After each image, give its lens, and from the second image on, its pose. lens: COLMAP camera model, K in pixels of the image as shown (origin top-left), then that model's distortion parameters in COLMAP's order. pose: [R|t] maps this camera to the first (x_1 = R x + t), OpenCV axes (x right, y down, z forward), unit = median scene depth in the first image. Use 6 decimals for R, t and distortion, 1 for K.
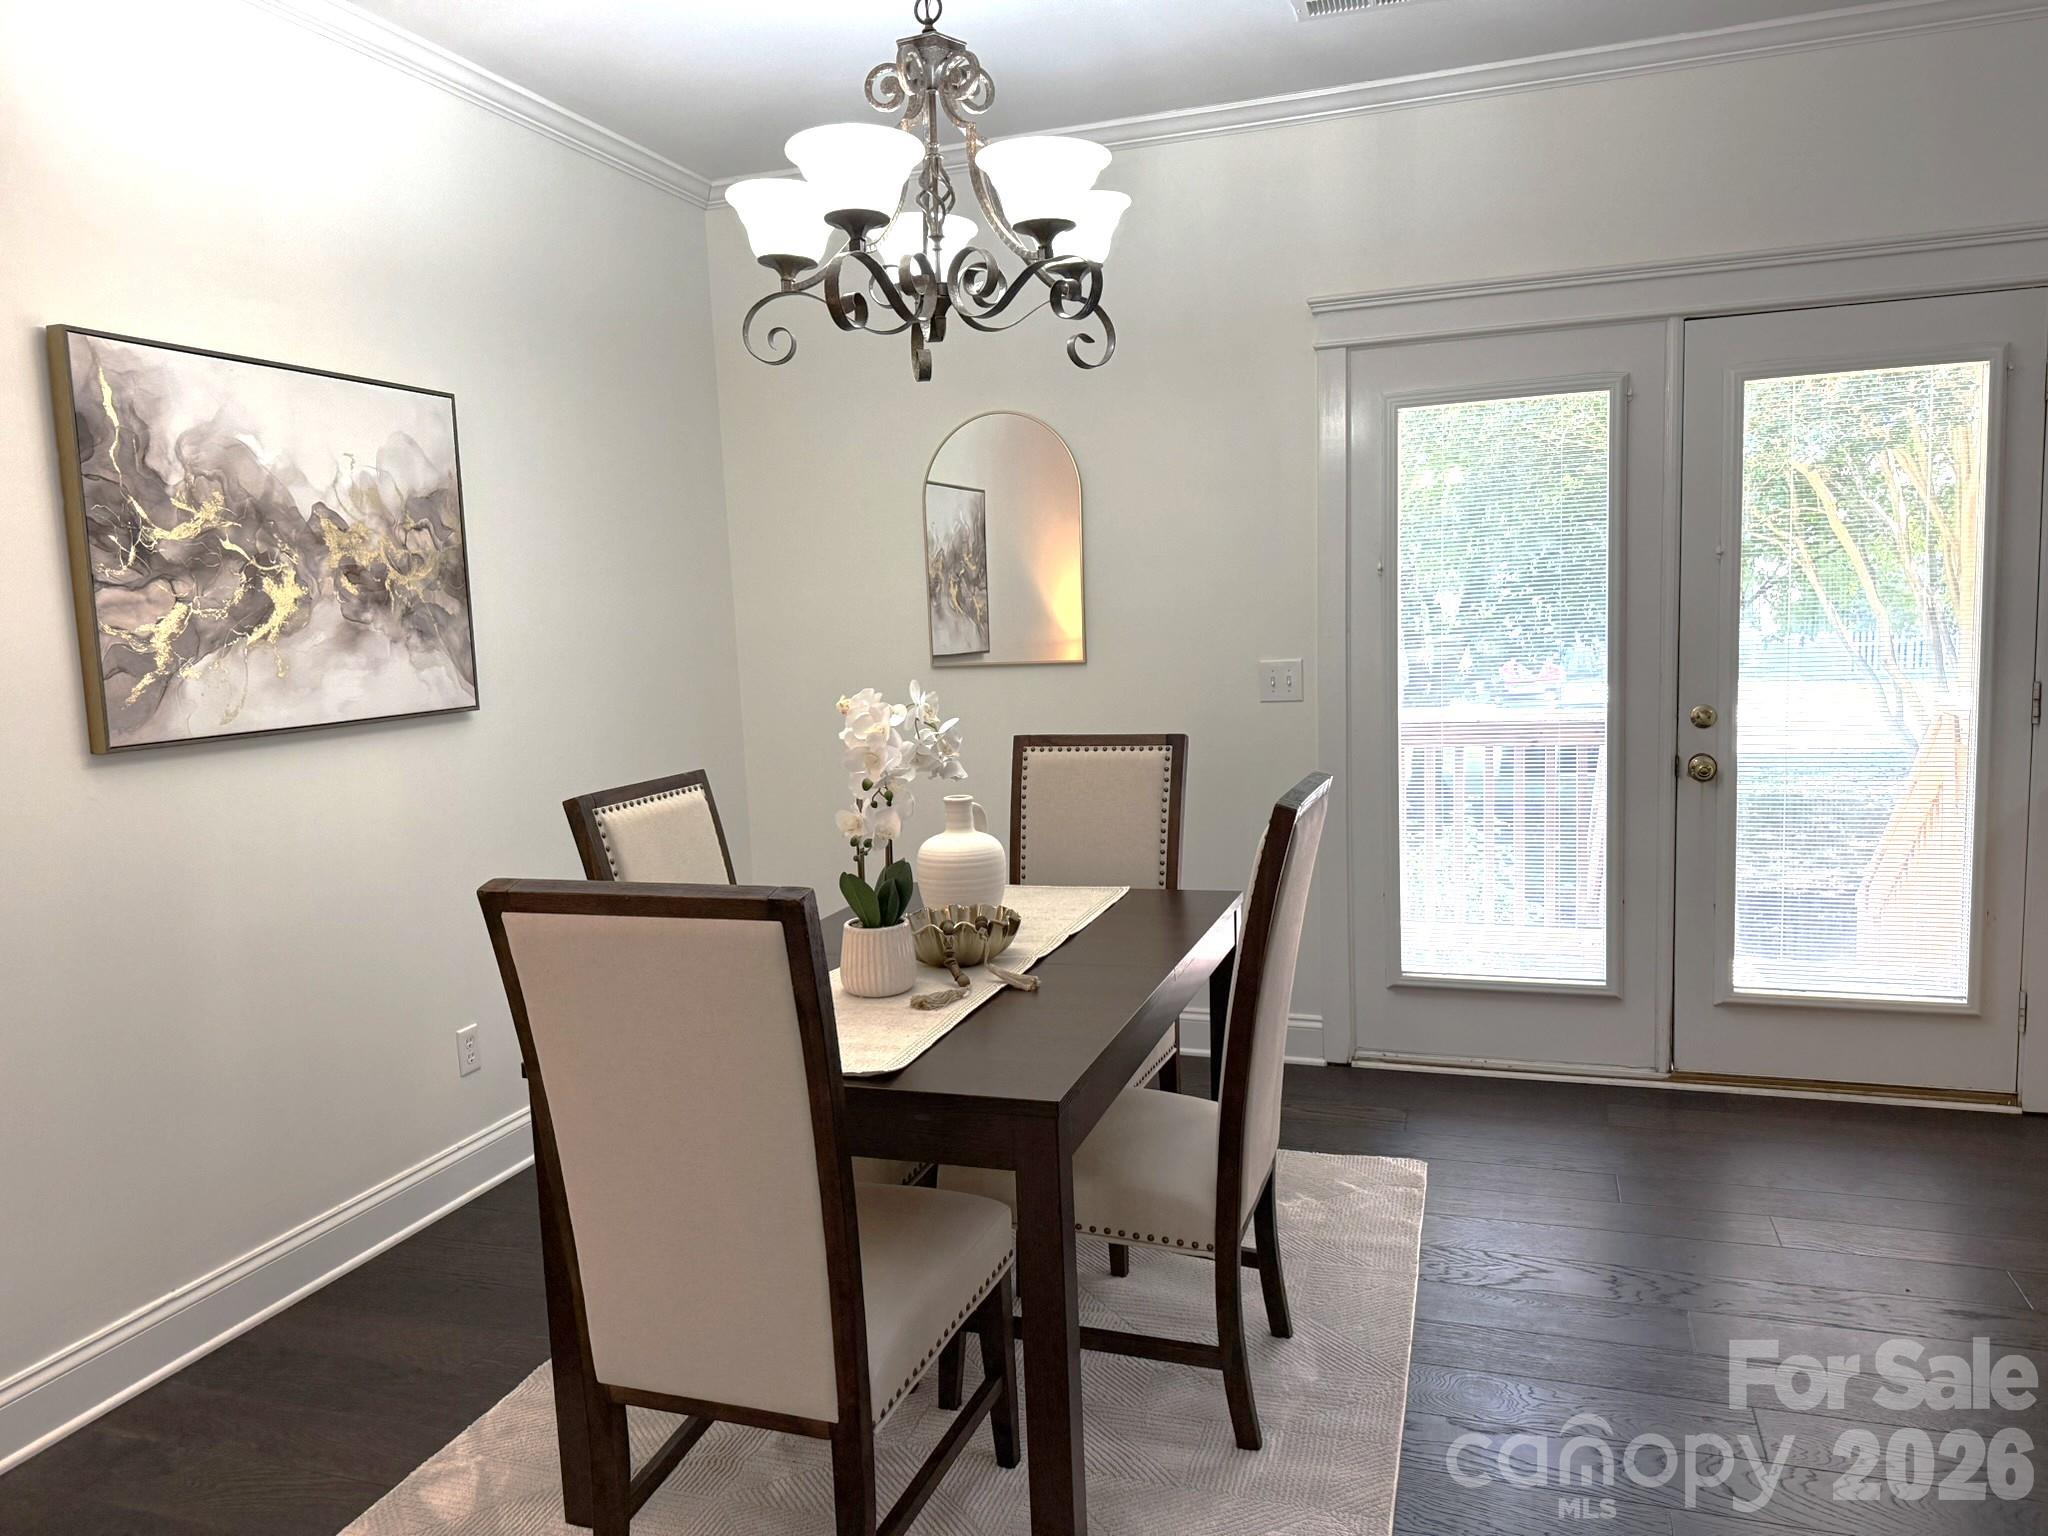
lens RADIAL K [[1441.1, 0, 1017.9], [0, 1441.1, 773.0], [0, 0, 1]] dist [-0.027319, 0.000705]
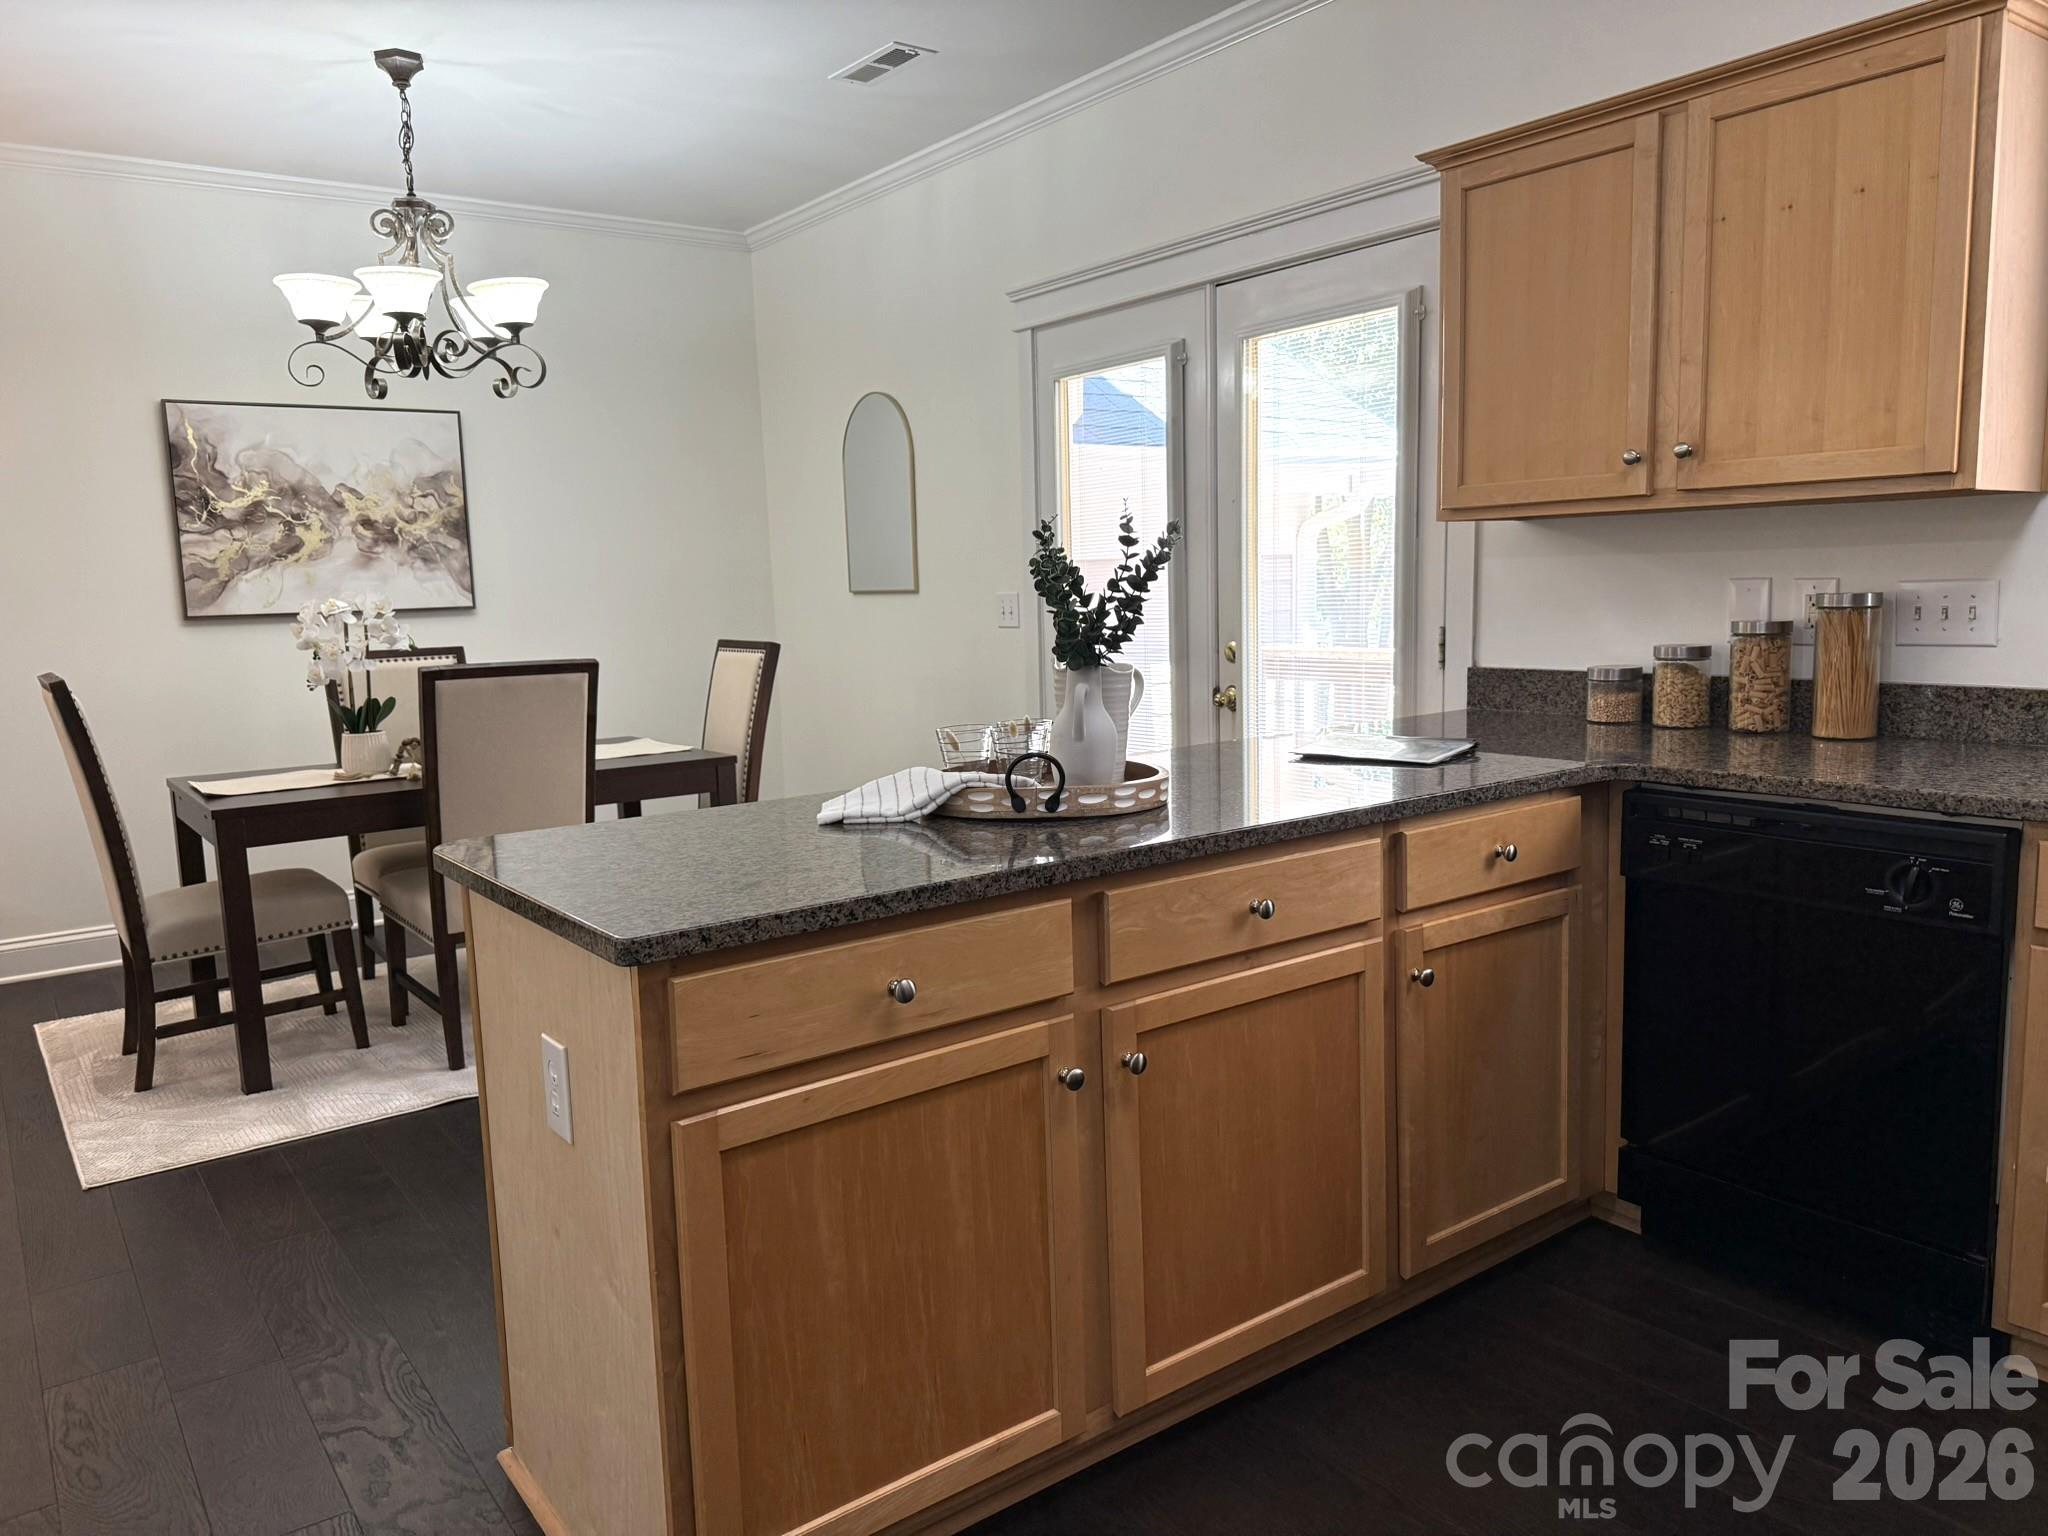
lens RADIAL K [[1441.1, 0, 1024.0], [0, 1441.1, 763.6], [0, 0, 1]] dist [-0.027319, 0.000705]
pose [[0.834307, 0.089944, -0.543913, 1.212085], [-0.069723, 0.995894, 0.057738, -0.008963], [0.546873, -0.010248, 0.837153, -0.001966]]
